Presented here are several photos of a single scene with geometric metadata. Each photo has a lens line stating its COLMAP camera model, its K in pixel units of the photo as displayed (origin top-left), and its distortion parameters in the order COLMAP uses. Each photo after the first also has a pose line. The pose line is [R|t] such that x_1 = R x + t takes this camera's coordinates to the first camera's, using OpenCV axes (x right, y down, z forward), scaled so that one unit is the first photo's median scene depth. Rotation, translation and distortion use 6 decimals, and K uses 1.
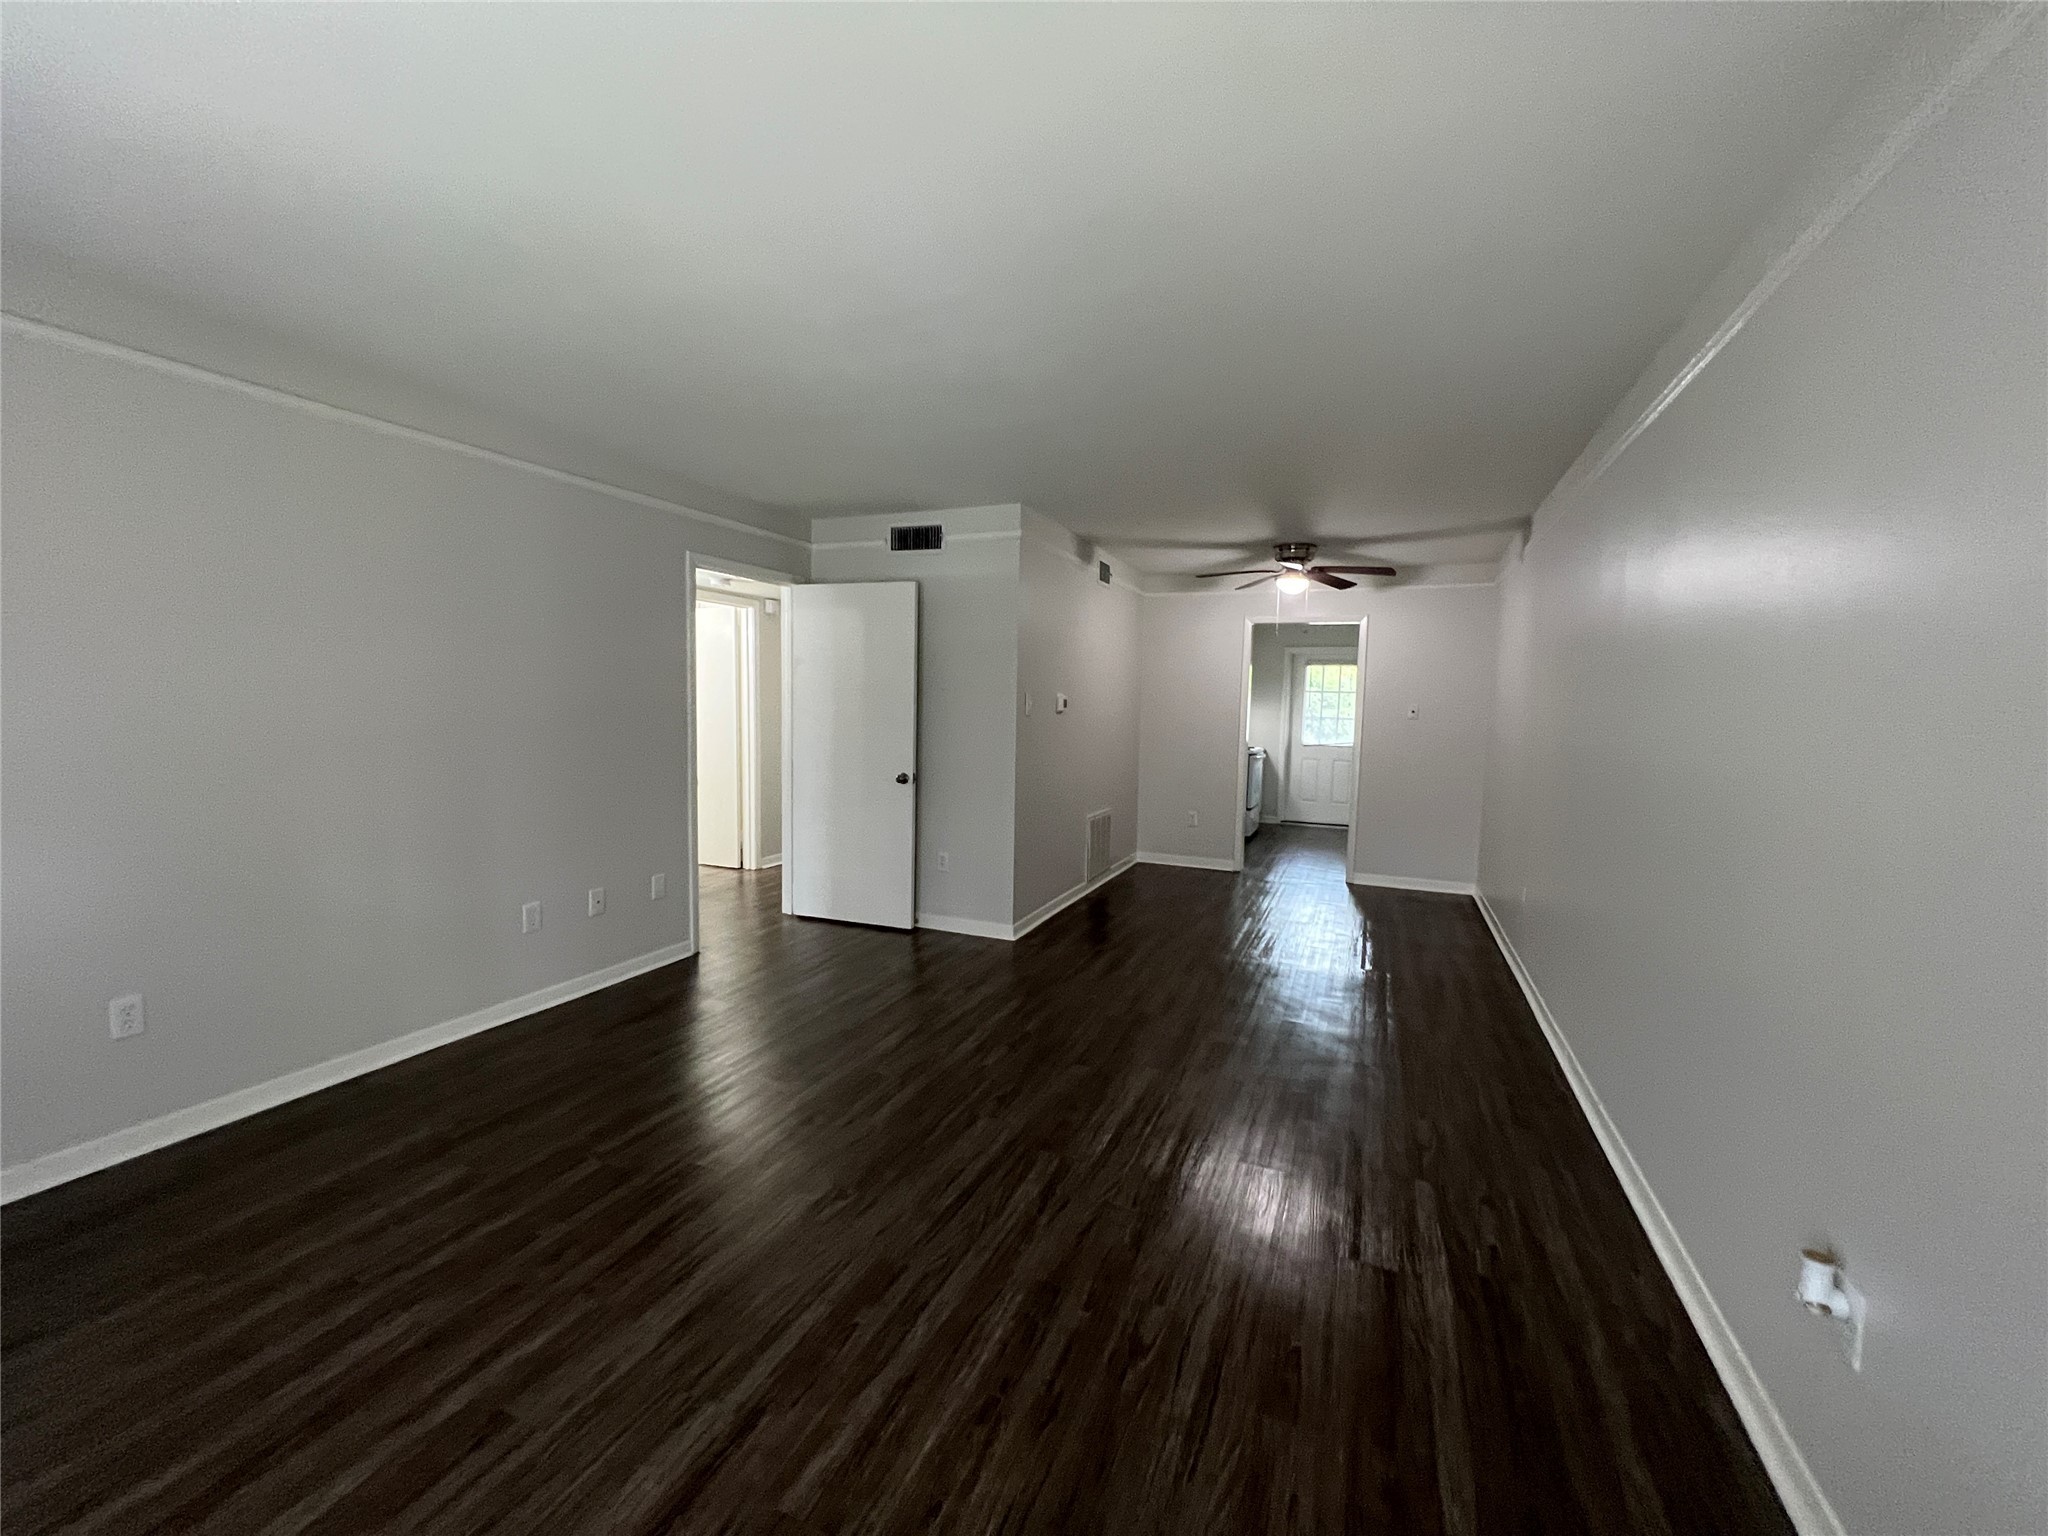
lens RADIAL K [[817.6, 0, 1024.0], [0, 817.6, 768.0], [0, 0, 1]] dist [-0.025714, 0.000098]
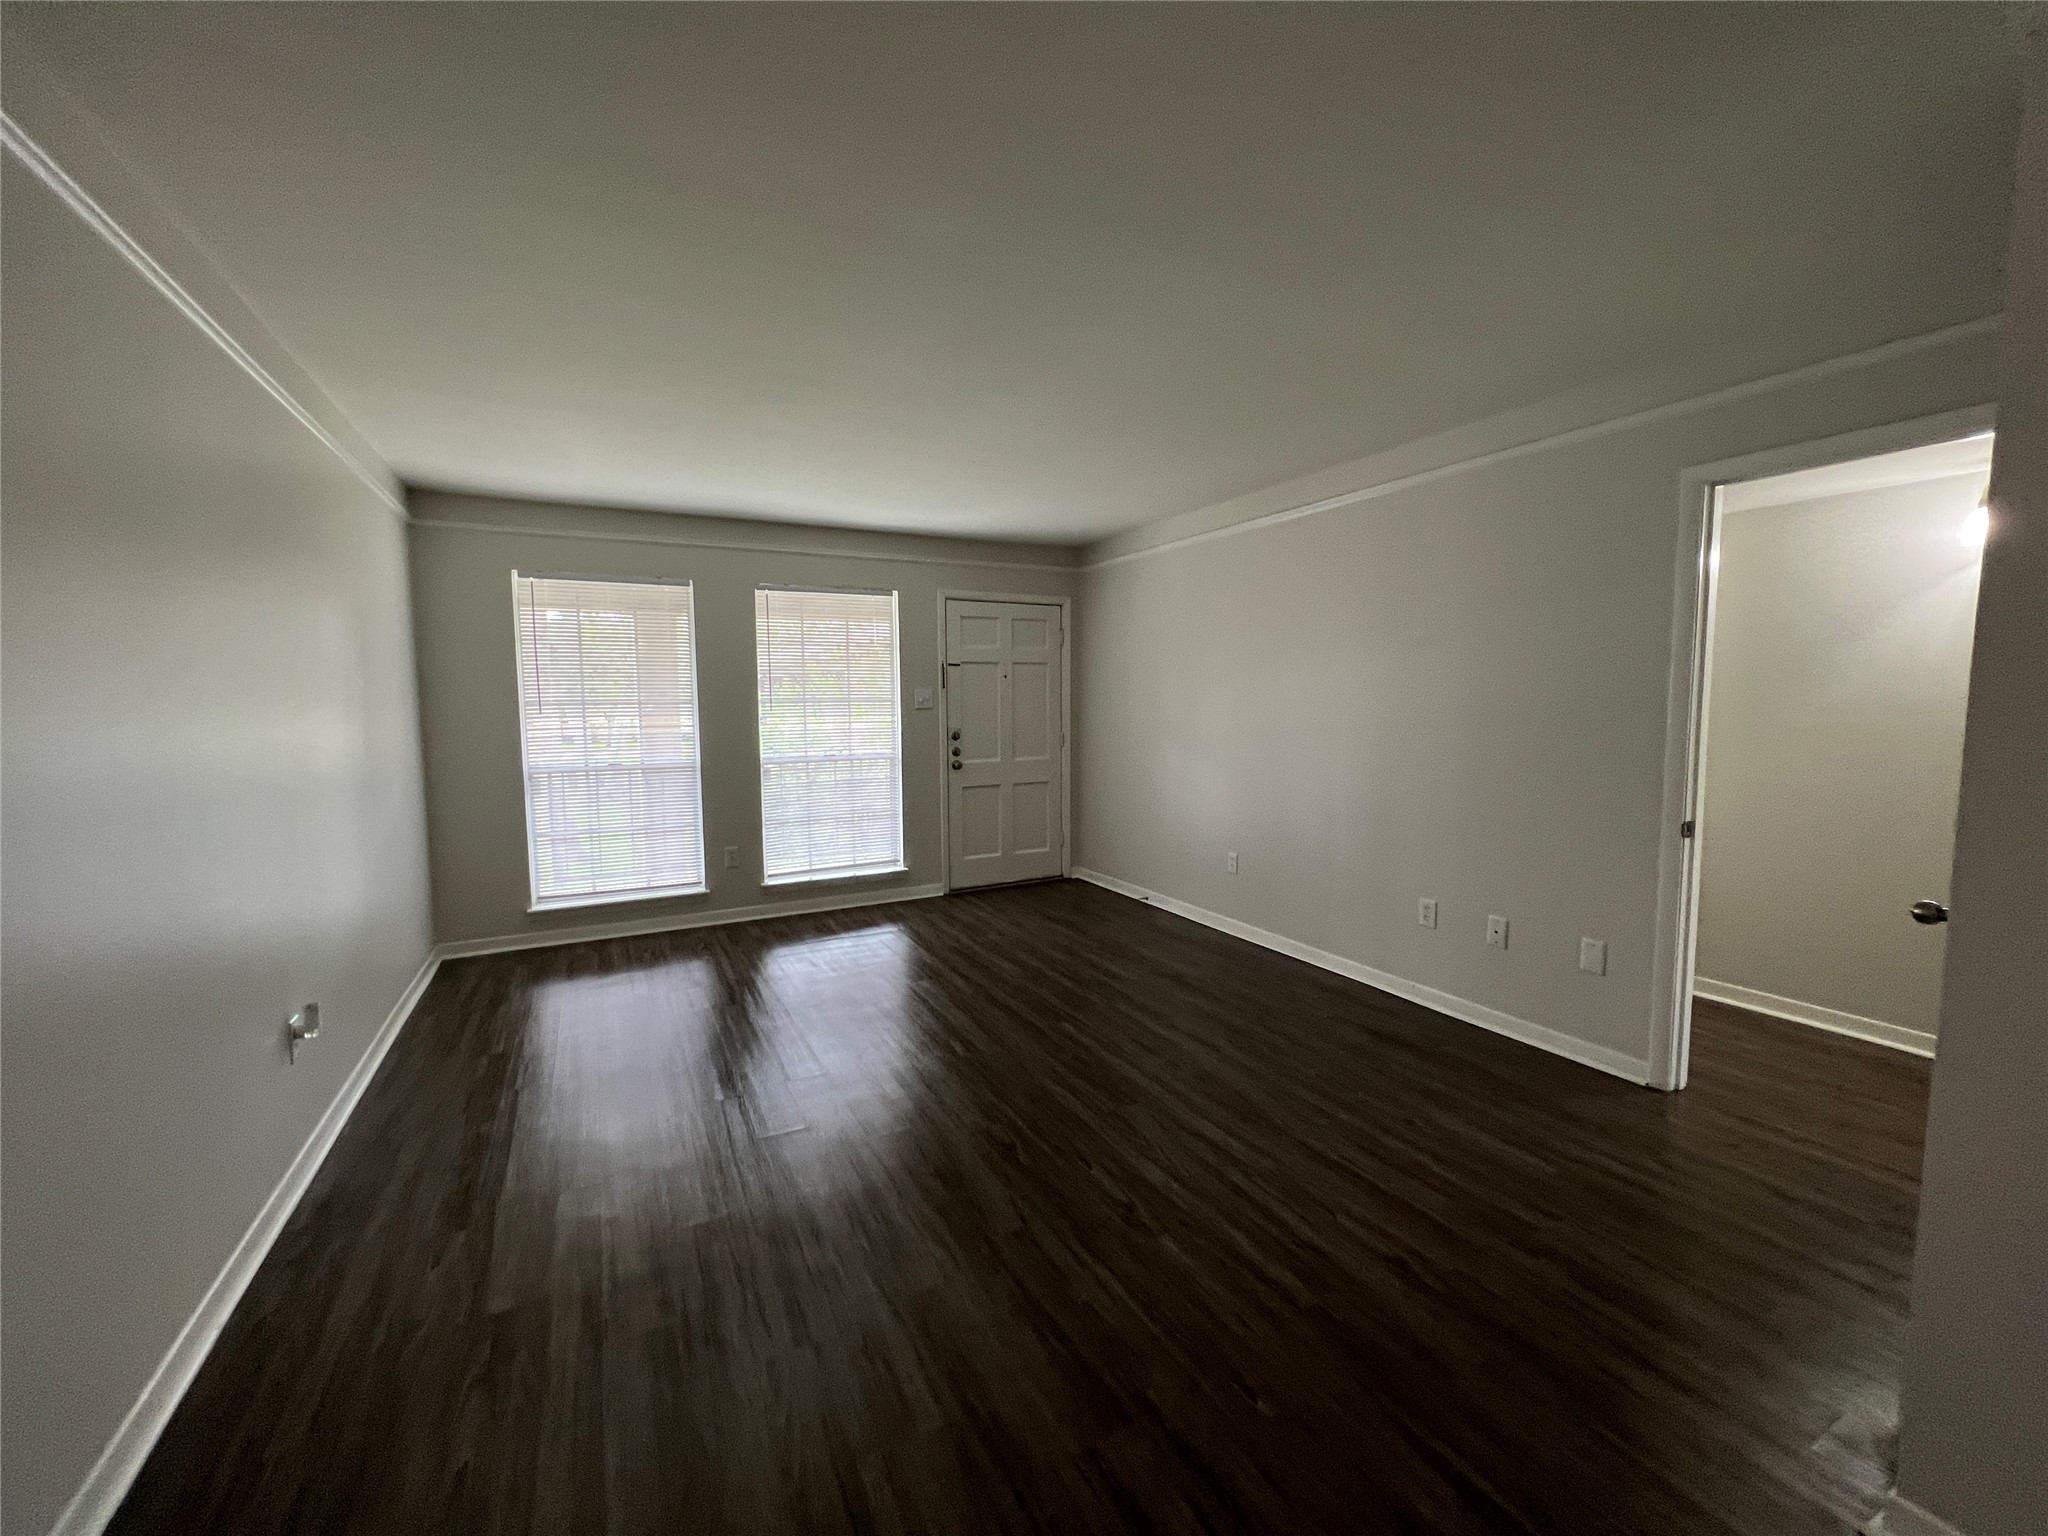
lens RADIAL K [[826.8, 0, 1024.0], [0, 826.8, 768.0], [0, 0, 1]] dist [-0.001908, -0.000294]
pose [[-0.637385, 0.053755, -0.768669, 0.582348], [-0.065879, 0.990109, 0.123868, -0.106168], [0.767725, 0.129591, -0.627539, 1.404673]]
